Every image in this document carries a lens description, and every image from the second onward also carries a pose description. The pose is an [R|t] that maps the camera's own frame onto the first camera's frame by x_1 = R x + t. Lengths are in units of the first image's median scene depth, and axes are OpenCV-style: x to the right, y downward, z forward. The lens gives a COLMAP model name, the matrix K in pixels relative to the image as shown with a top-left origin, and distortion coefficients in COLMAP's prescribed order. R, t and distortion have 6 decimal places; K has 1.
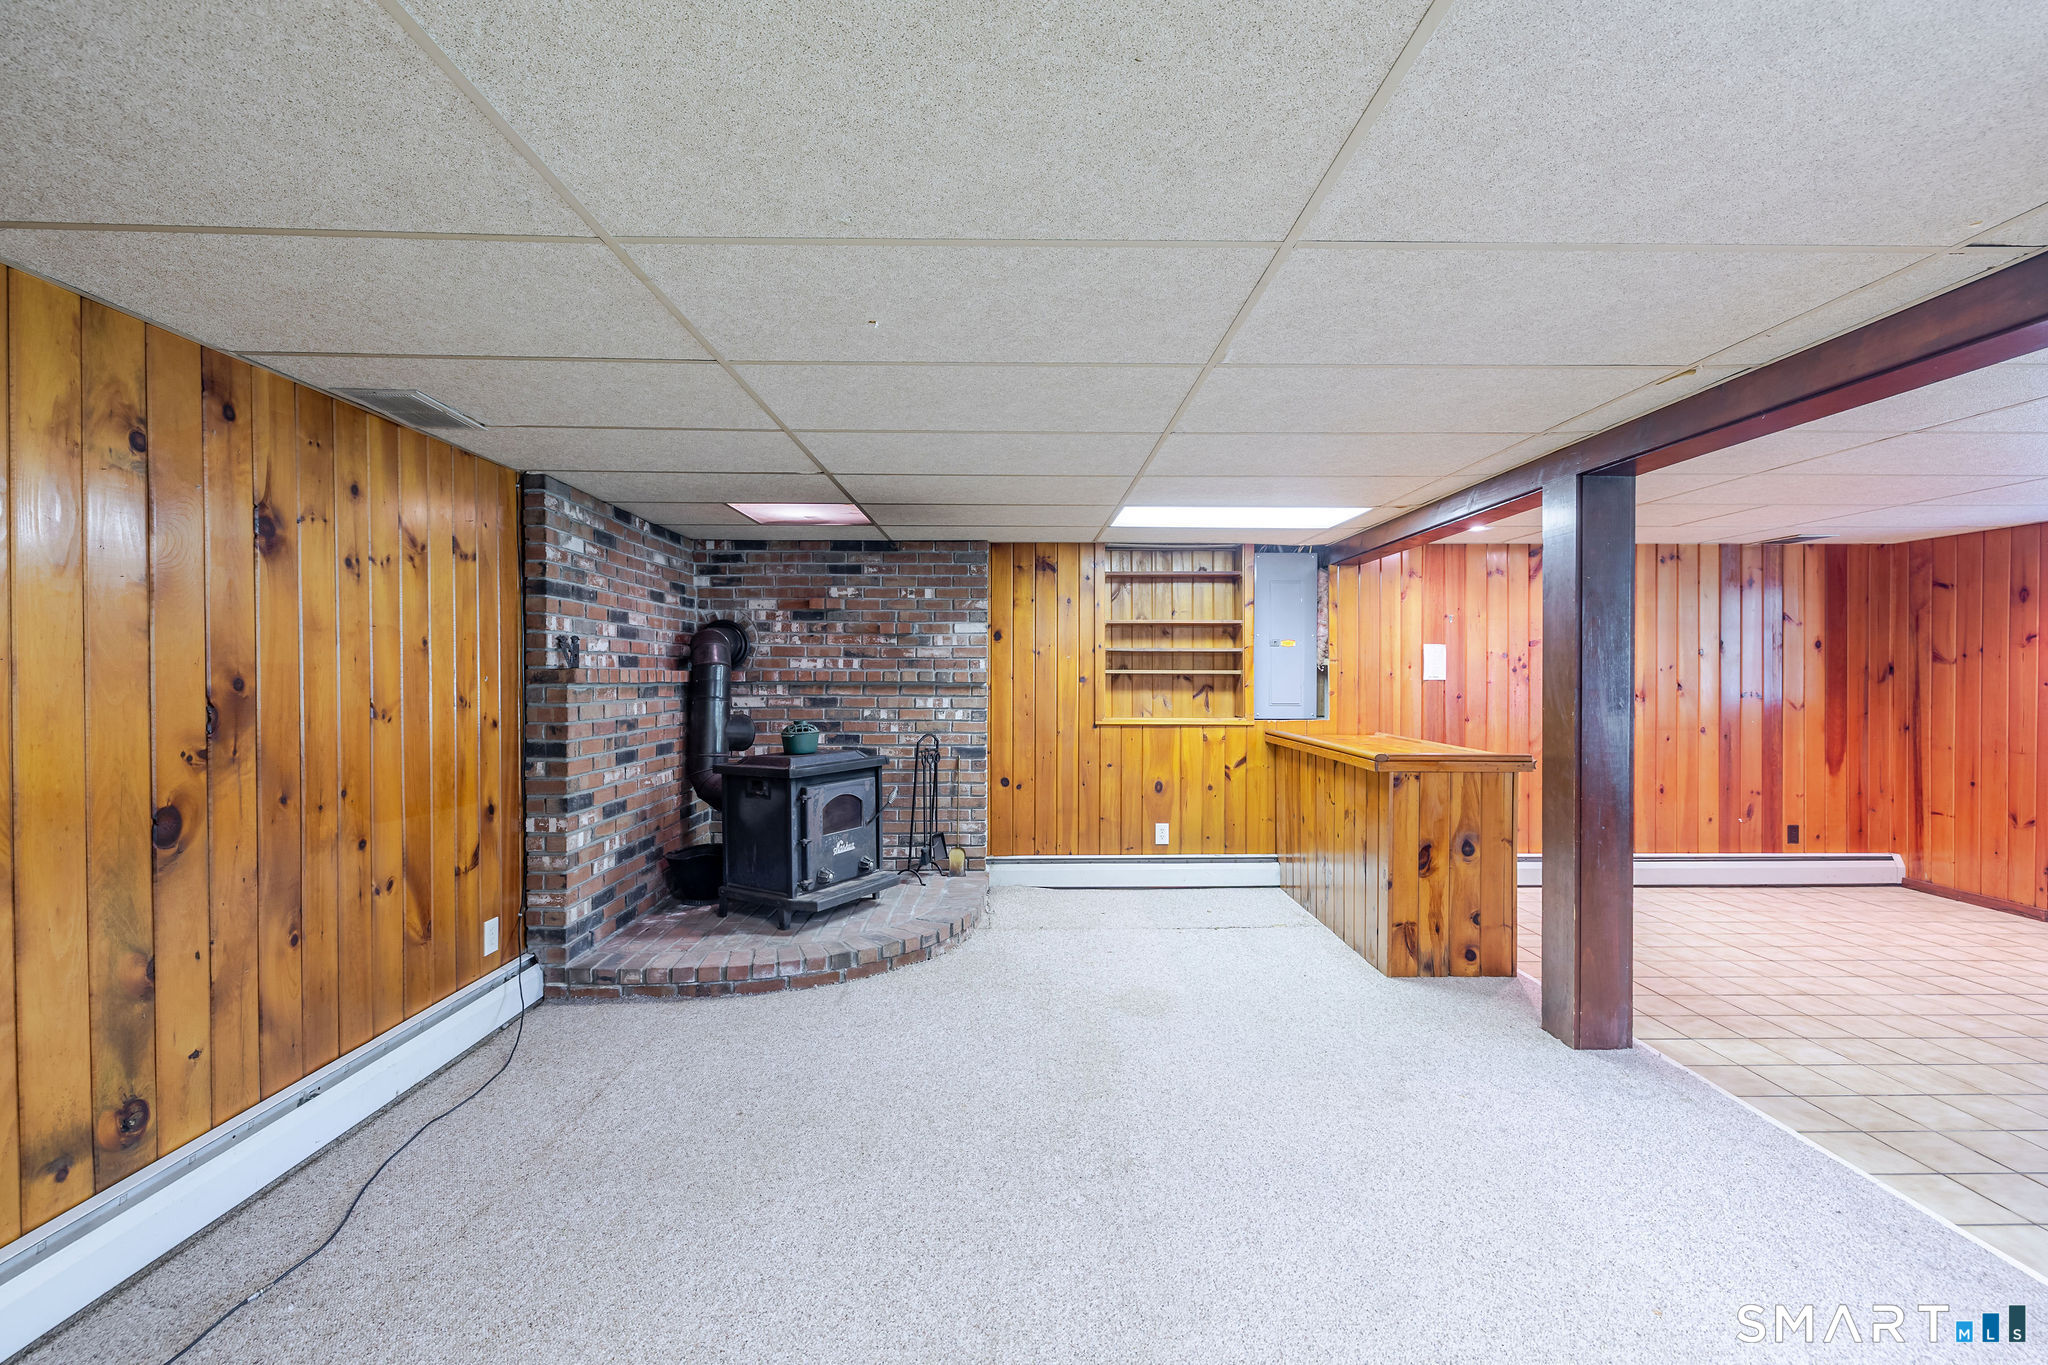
lens RADIAL K [[861.8, 0, 1016.6], [0, 861.8, 678.1], [0, 0, 1]] dist [0.000939, -0.000260]
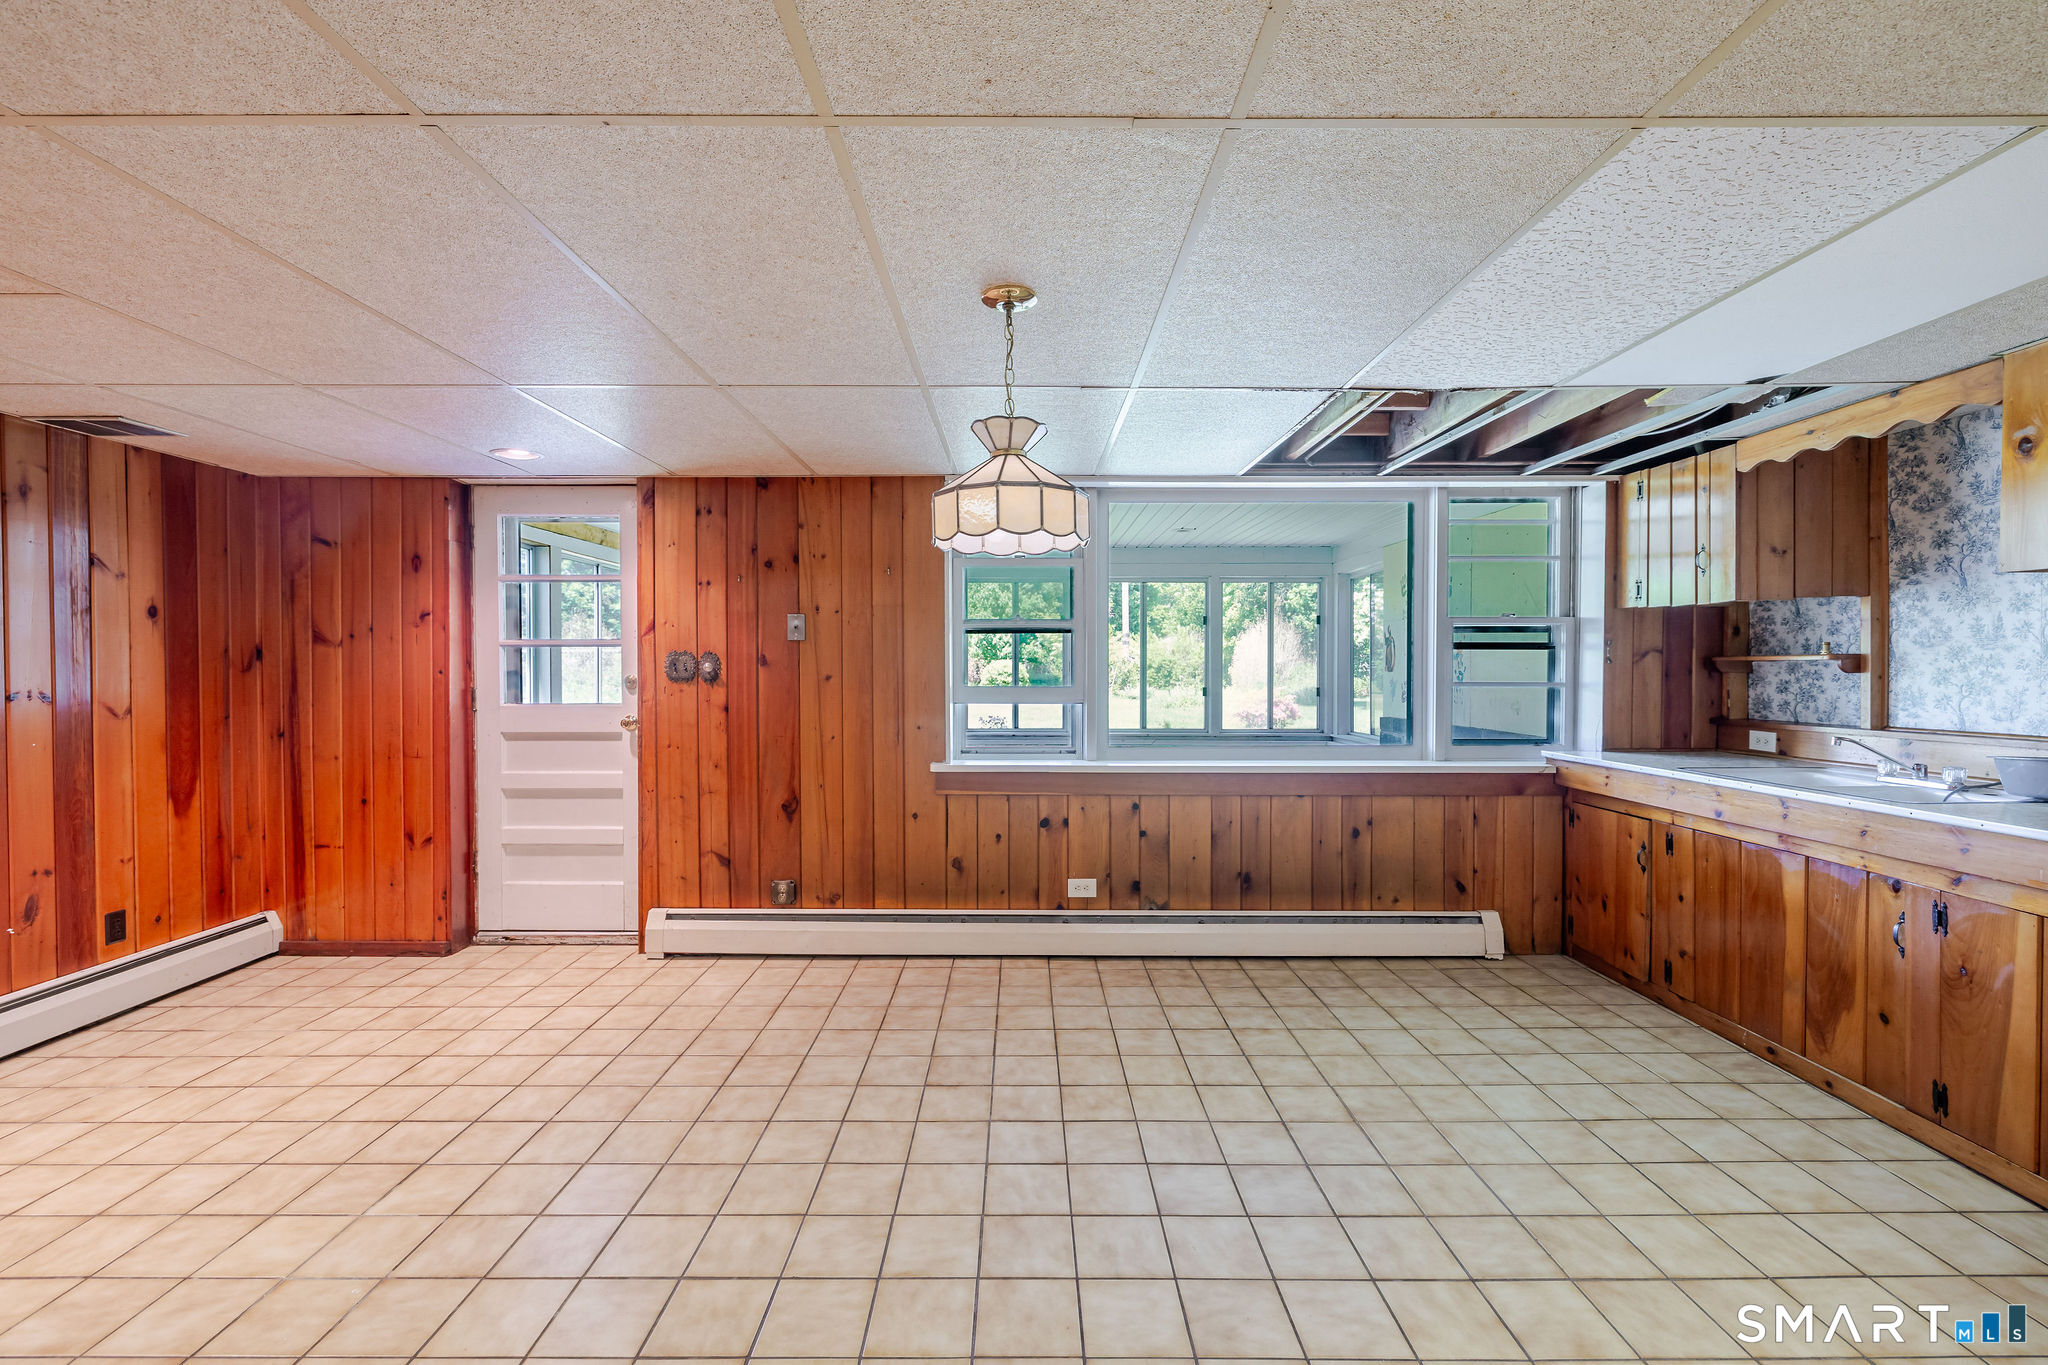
lens RADIAL K [[861.8, 0, 1027.4], [0, 861.8, 676.4], [0, 0, 1]] dist [0.000939, -0.000260]
pose [[0.010644, -0.012364, 0.999867, 0.358304], [0.005608, 0.999909, 0.012305, 0.004049], [-0.999928, 0.005477, 0.010712, 0.414900]]
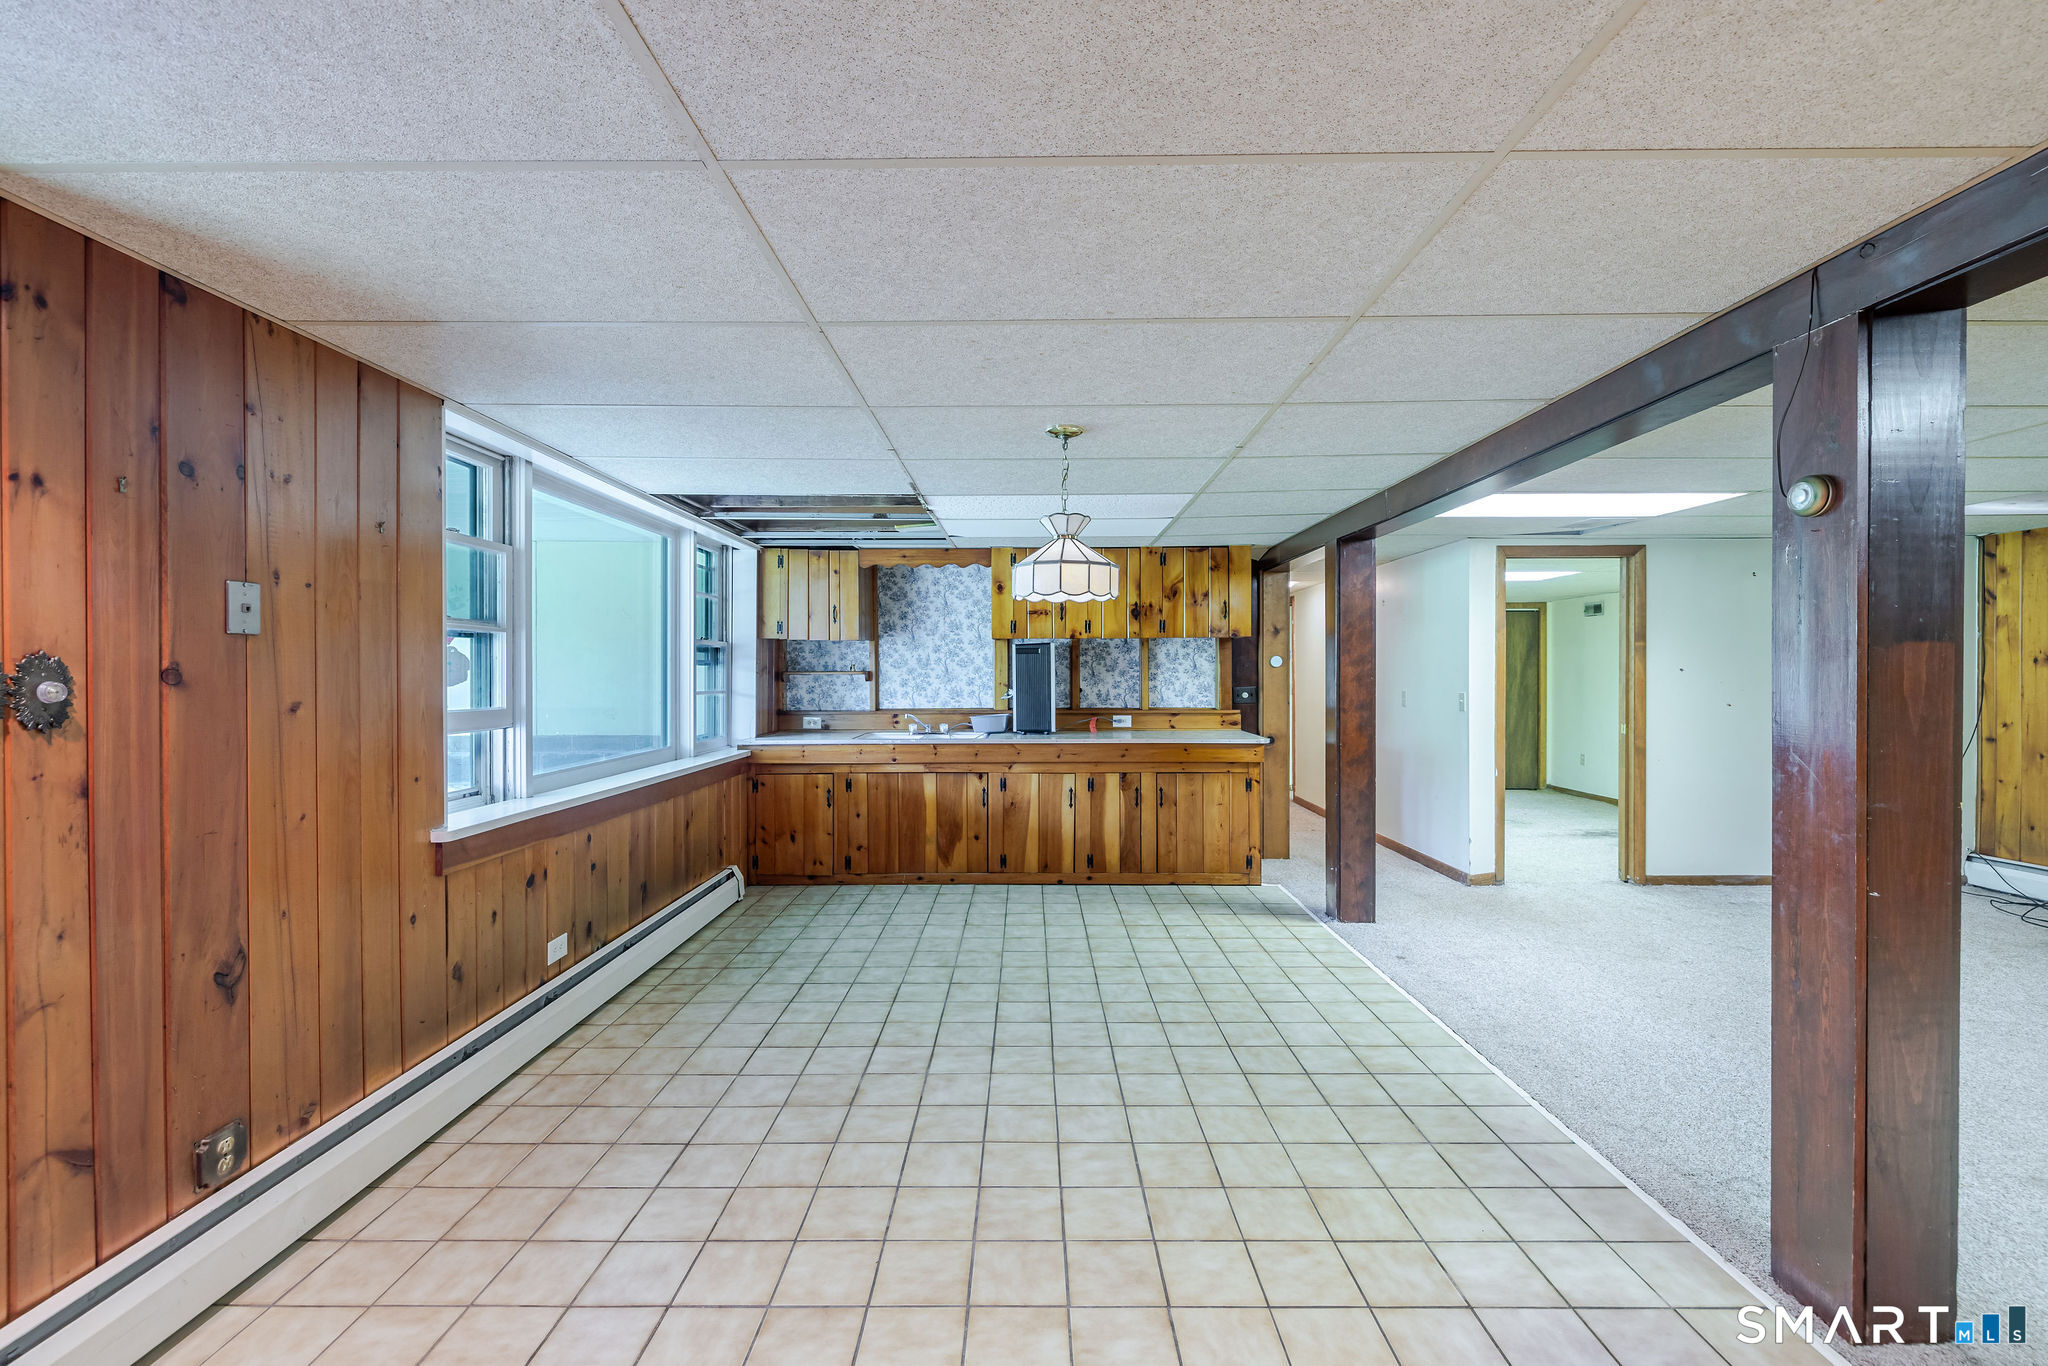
lens RADIAL K [[861.8, 0, 1022.4], [0, 861.8, 679.4], [0, 0, 1]] dist [0.000939, -0.000260]
pose [[-0.999820, 0.002053, 0.018869, 0.797256], [0.002278, 0.999926, 0.011937, -0.004161], [-0.018843, 0.011978, -0.999751, 1.045172]]
